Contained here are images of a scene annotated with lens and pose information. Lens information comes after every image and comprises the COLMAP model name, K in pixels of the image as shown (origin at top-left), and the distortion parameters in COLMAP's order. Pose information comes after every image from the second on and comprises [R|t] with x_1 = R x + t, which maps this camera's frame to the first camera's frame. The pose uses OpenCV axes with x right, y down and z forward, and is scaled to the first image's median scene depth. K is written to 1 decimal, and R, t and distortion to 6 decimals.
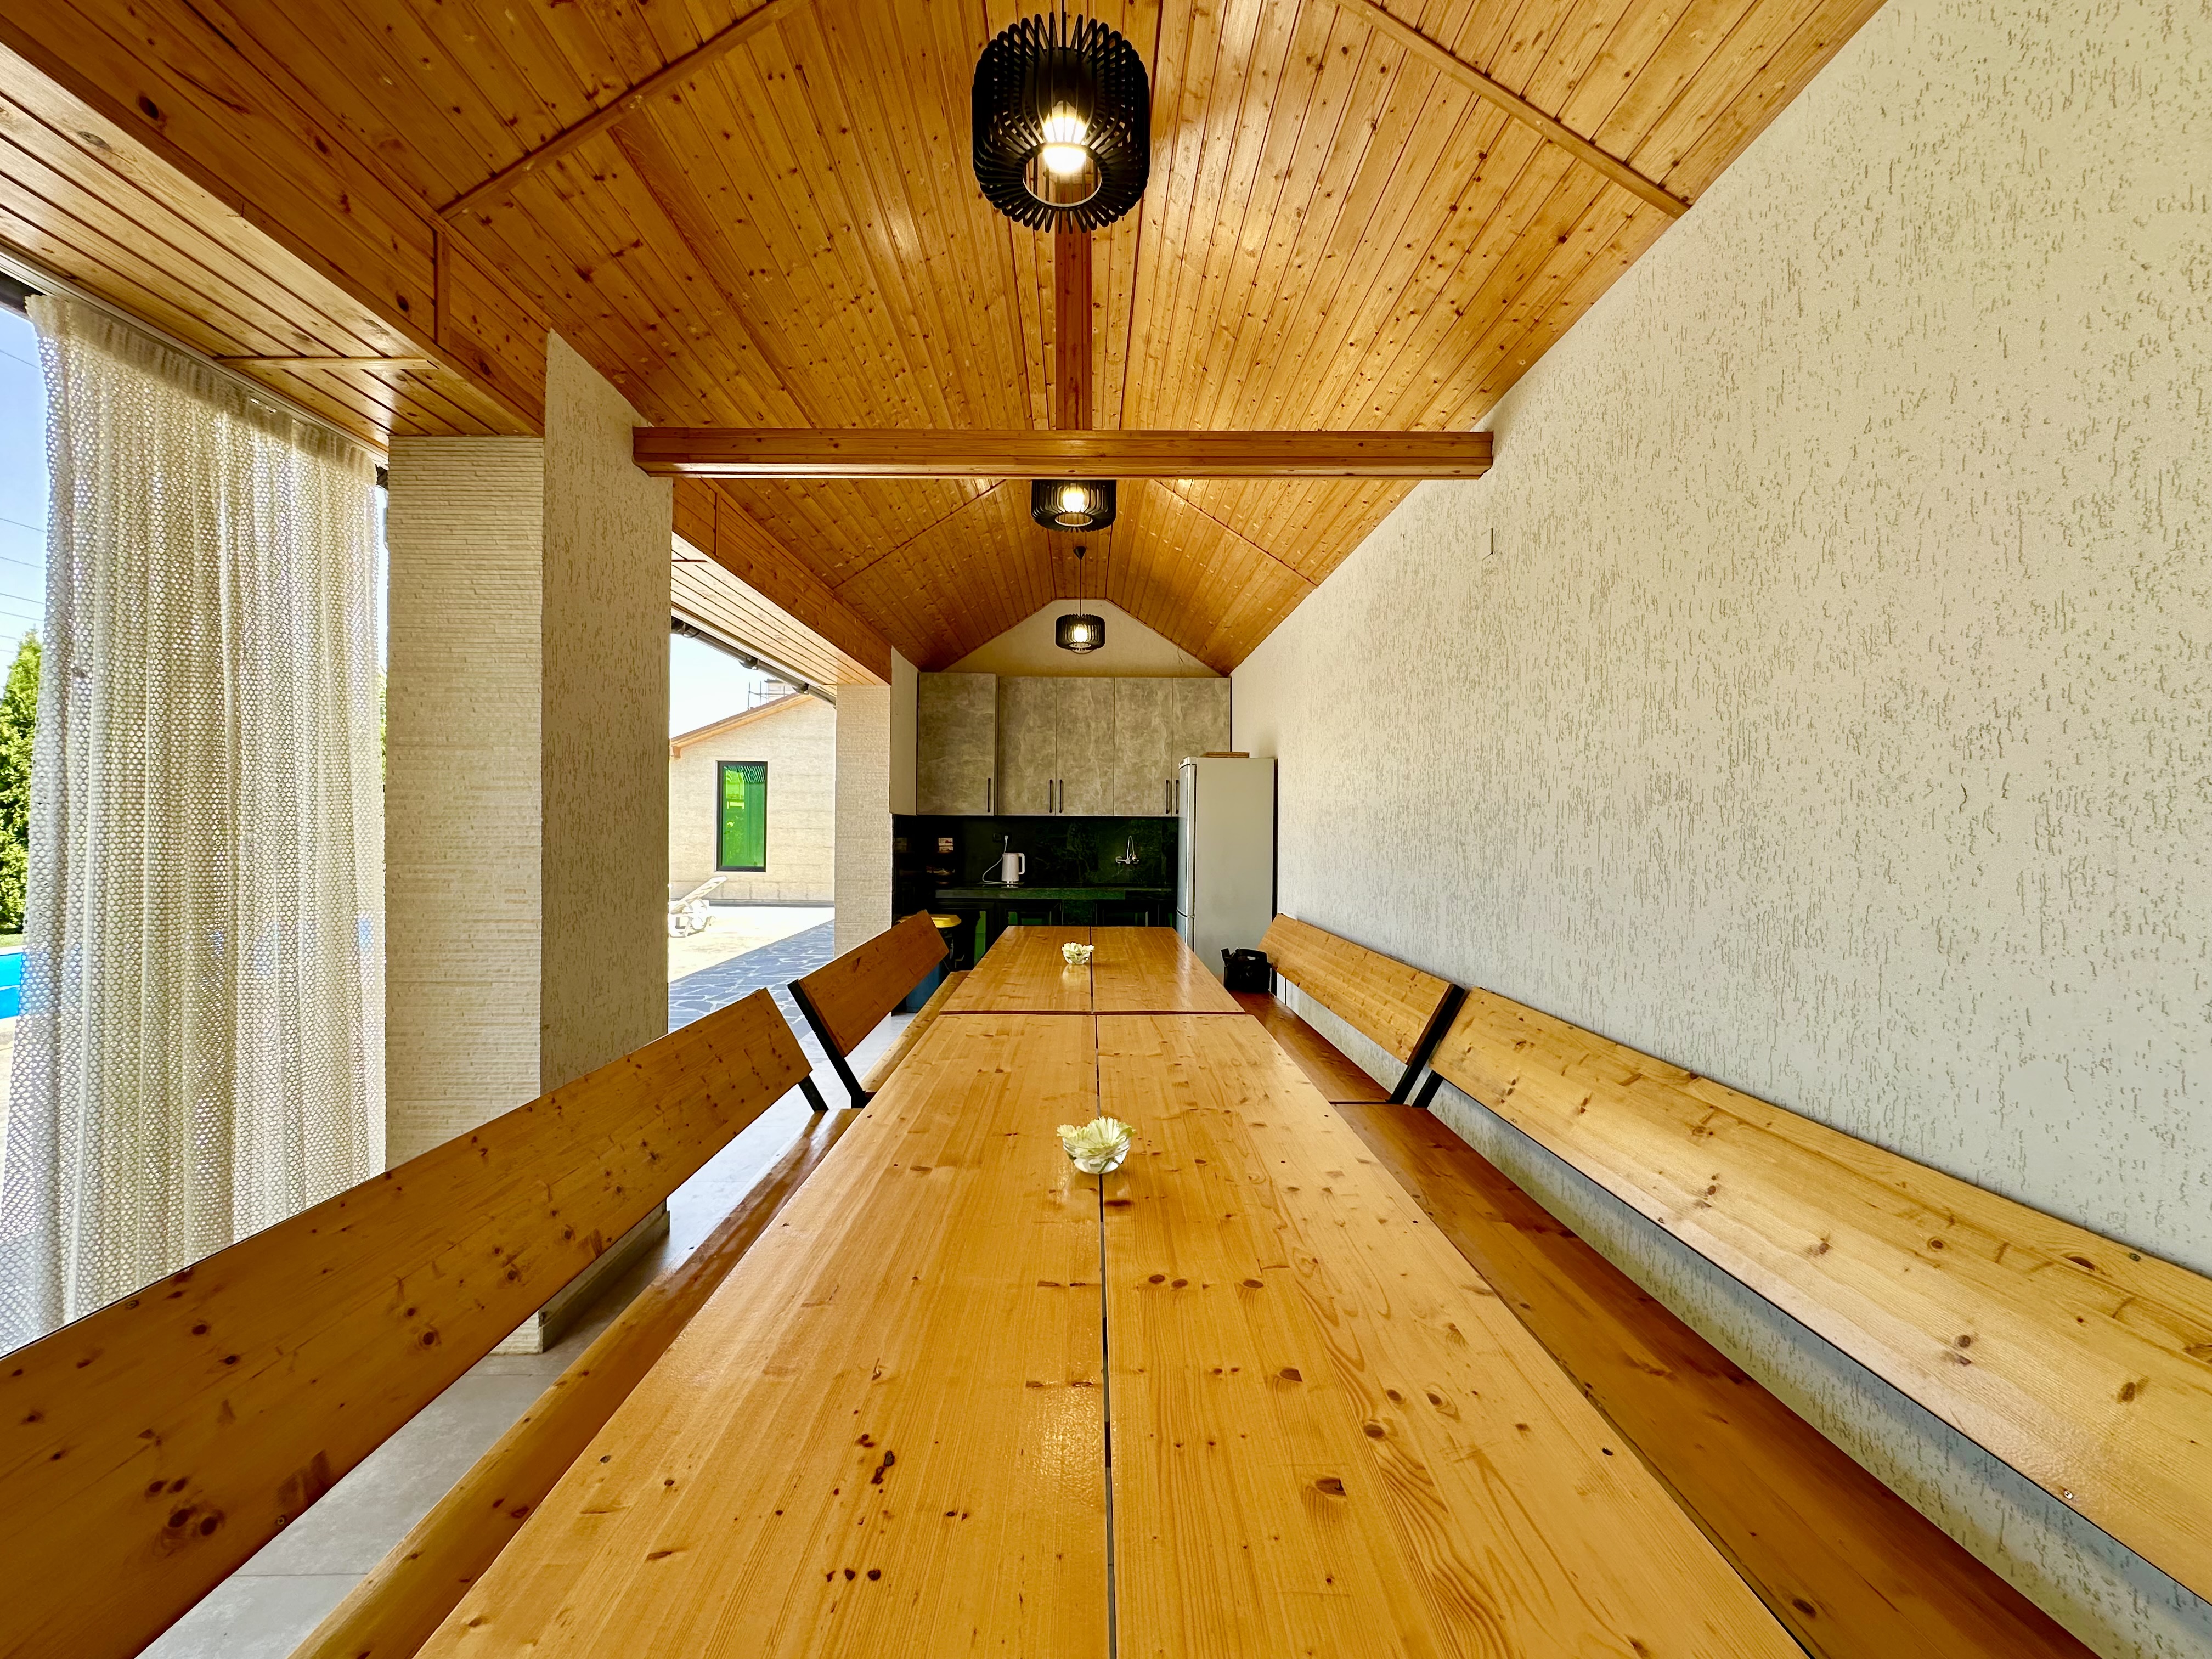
lens RADIAL K [[879.4, 0, 1101.6], [0, 879.4, 824.5], [0, 0, 1]] dist [-0.003725, 0.000495]
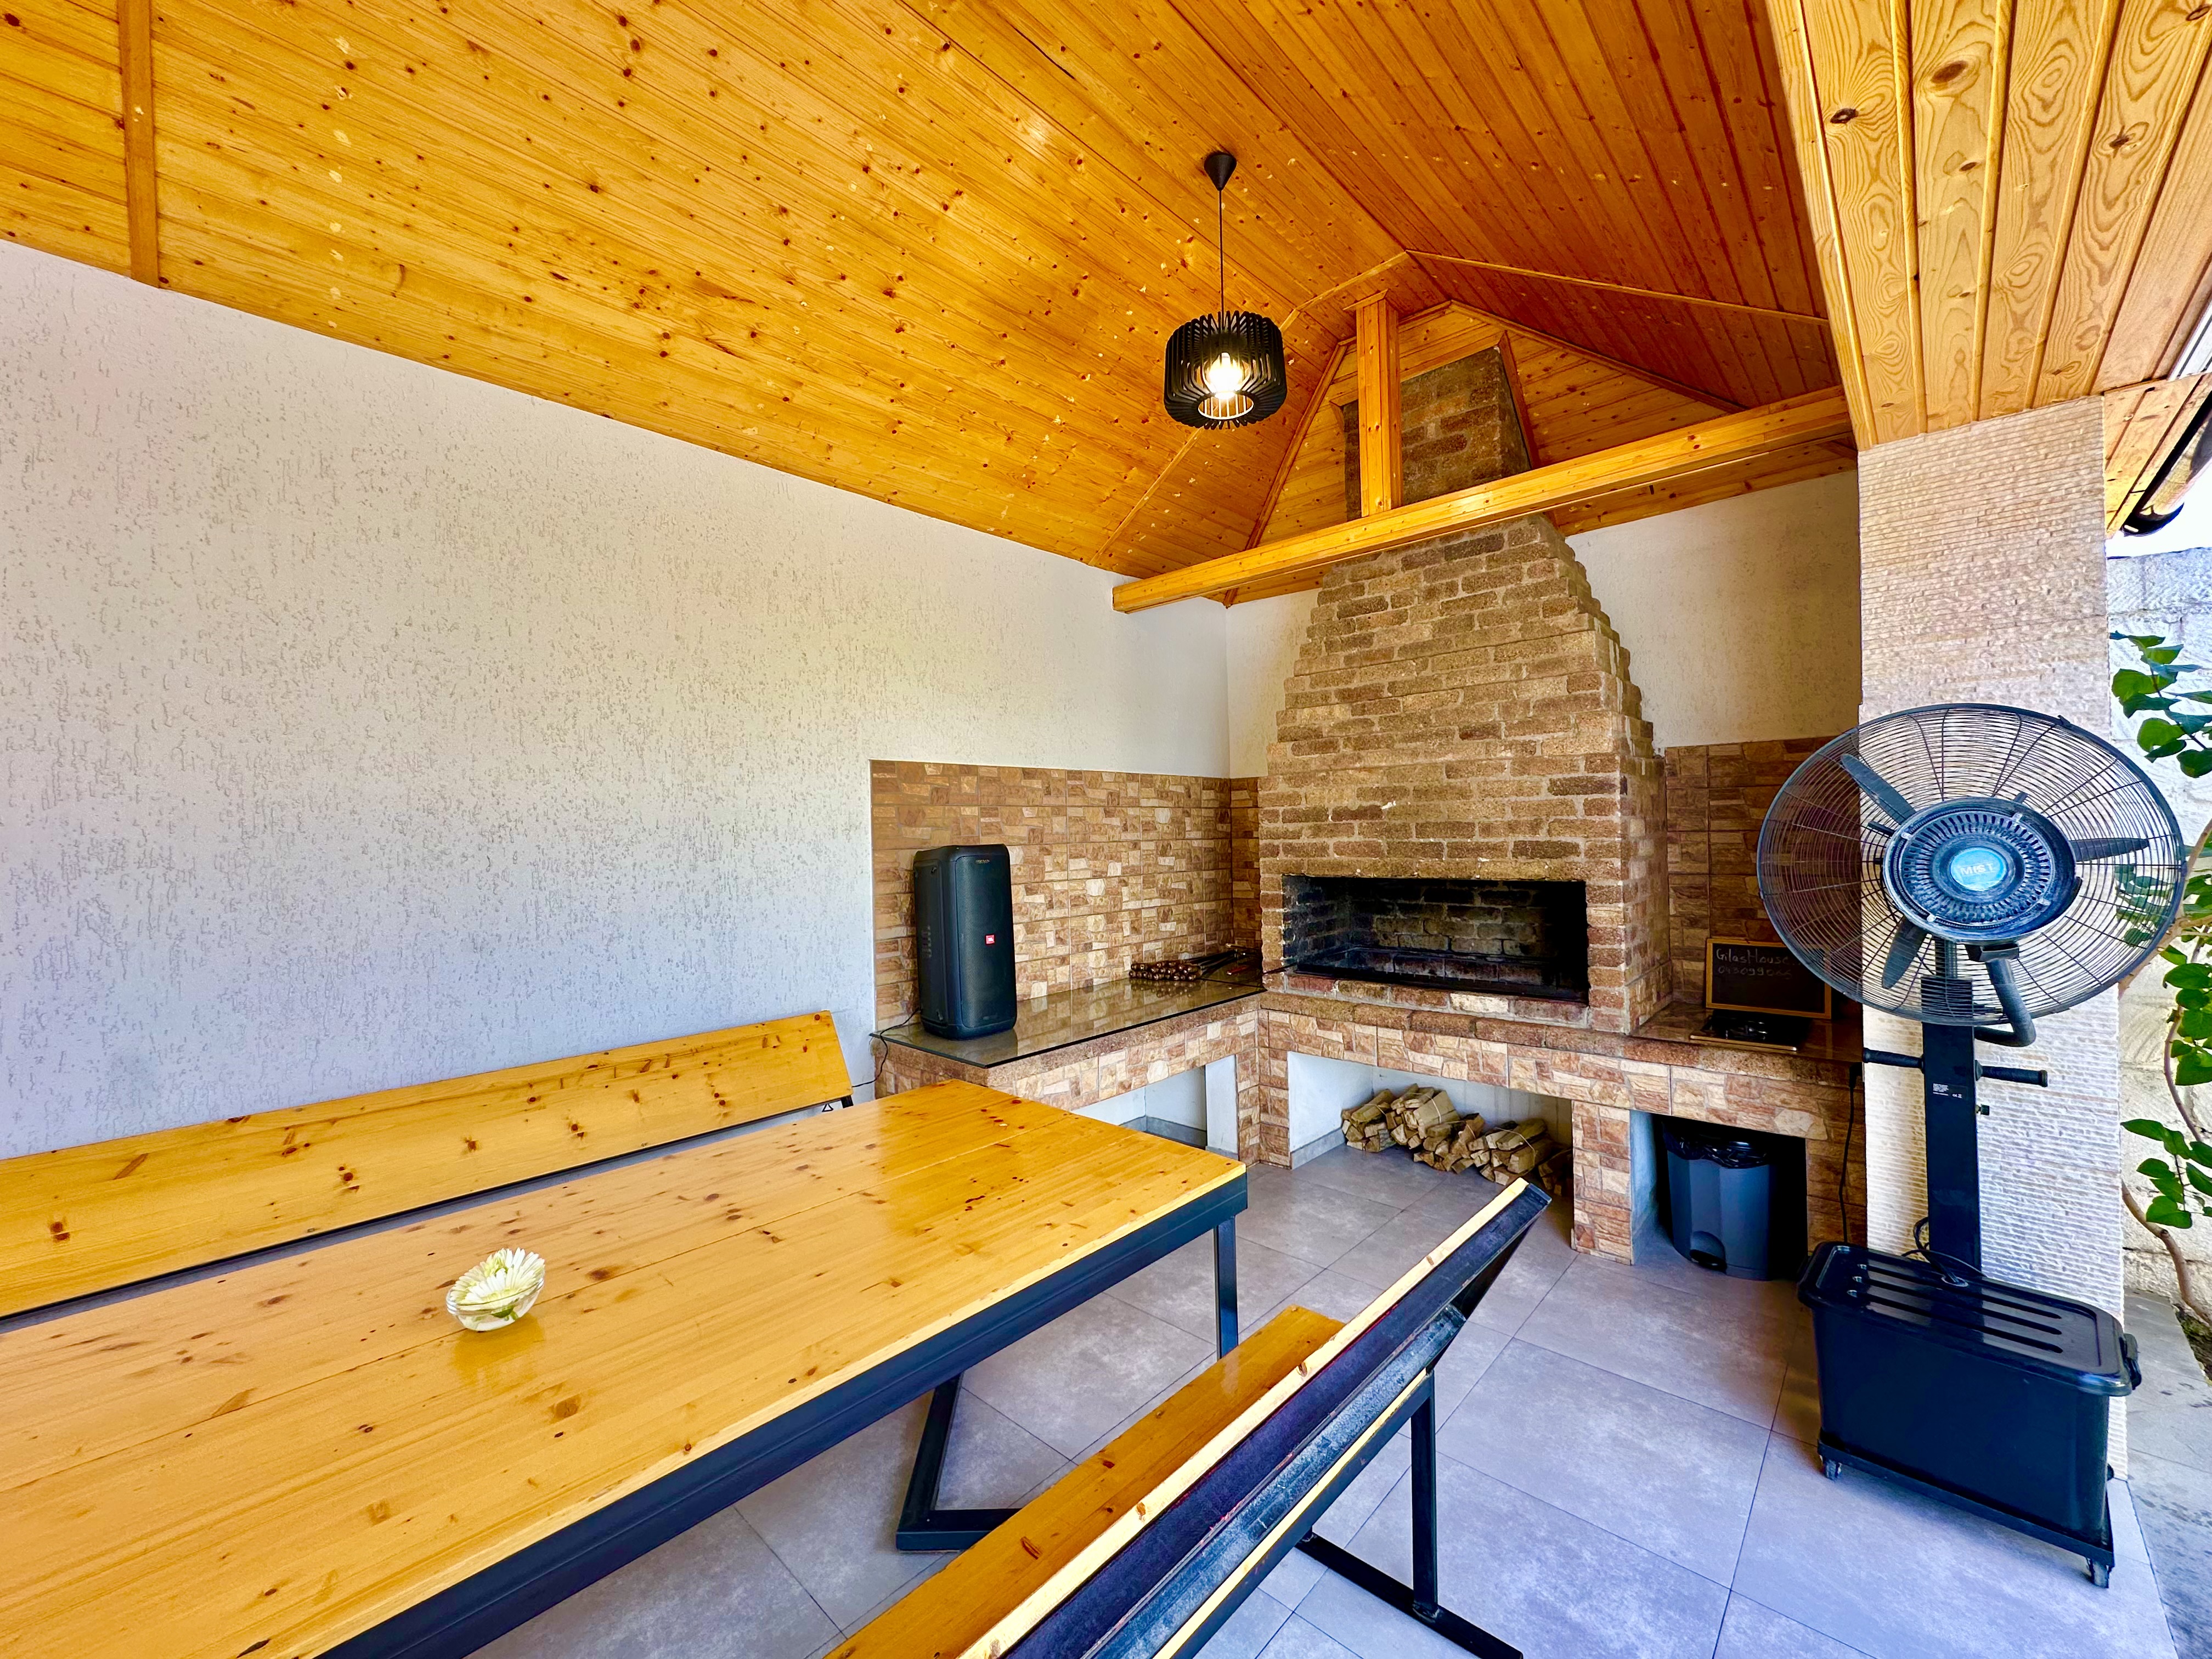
lens RADIAL K [[879.4, 0, 1104.3], [0, 879.4, 833.5], [0, 0, 1]] dist [-0.003725, 0.000495]
pose [[-0.718854, 0.008525, 0.695109, -1.032276], [0.014869, 0.999885, 0.003114, -0.068698], [-0.695002, 0.012574, -0.718898, 1.223935]]
